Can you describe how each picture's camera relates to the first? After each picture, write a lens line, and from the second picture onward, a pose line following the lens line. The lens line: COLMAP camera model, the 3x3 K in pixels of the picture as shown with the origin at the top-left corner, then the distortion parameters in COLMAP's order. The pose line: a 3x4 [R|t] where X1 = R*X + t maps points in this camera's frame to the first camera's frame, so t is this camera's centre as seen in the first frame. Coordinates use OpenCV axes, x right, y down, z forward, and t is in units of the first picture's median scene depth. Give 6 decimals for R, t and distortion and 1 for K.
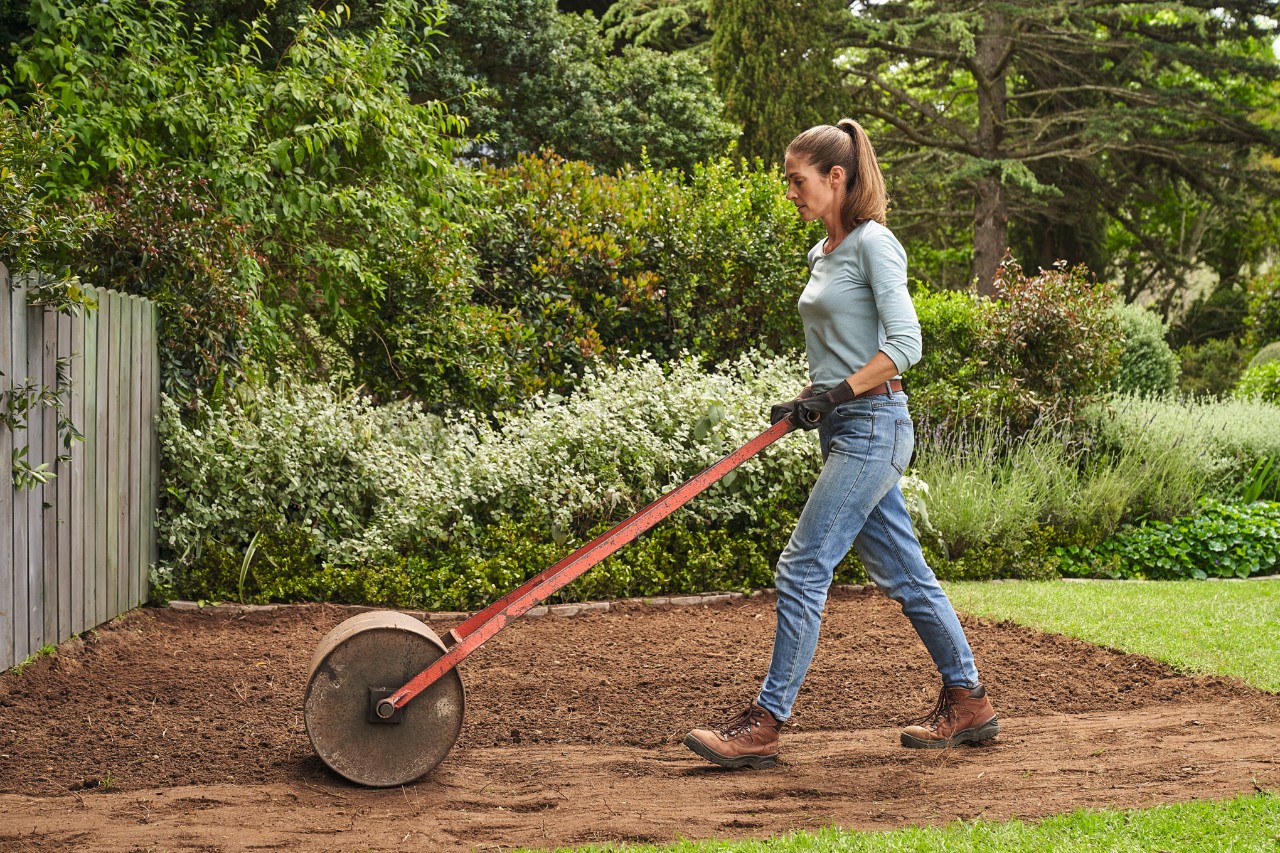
lens RADIAL K [[1830.3, 0, 616.2], [0, 1830.3, 428.9], [0, 0, 1]] dist [-0.017791, 0.041716]
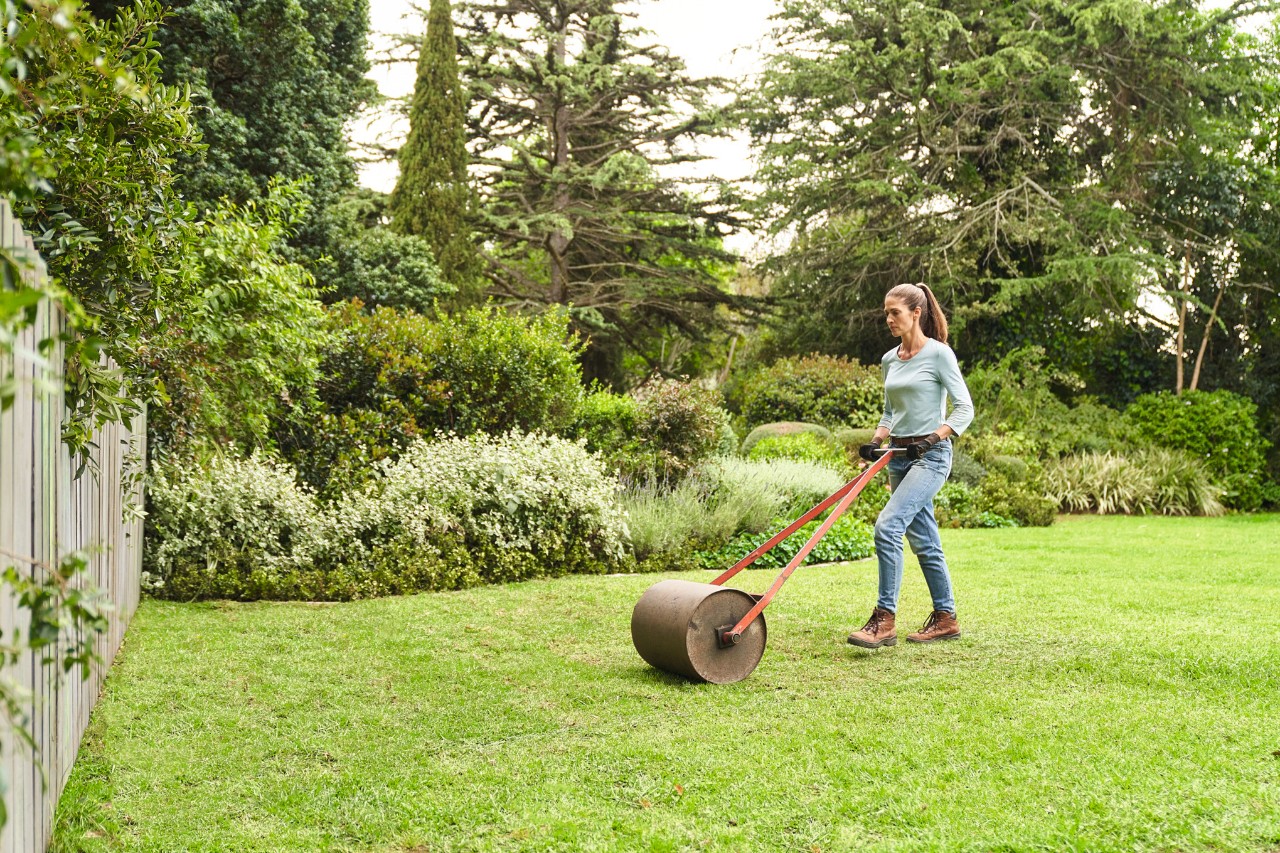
lens RADIAL K [[1277.5, 0, 622.6], [0, 1277.5, 425.9], [0, 0, 1]] dist [-0.011346, 0.006449]
pose [[0.954657, -0.001136, 0.297707, -0.159254], [0.016342, 0.998685, -0.048595, 0.007401], [-0.297260, 0.051257, 0.953420, -0.065524]]
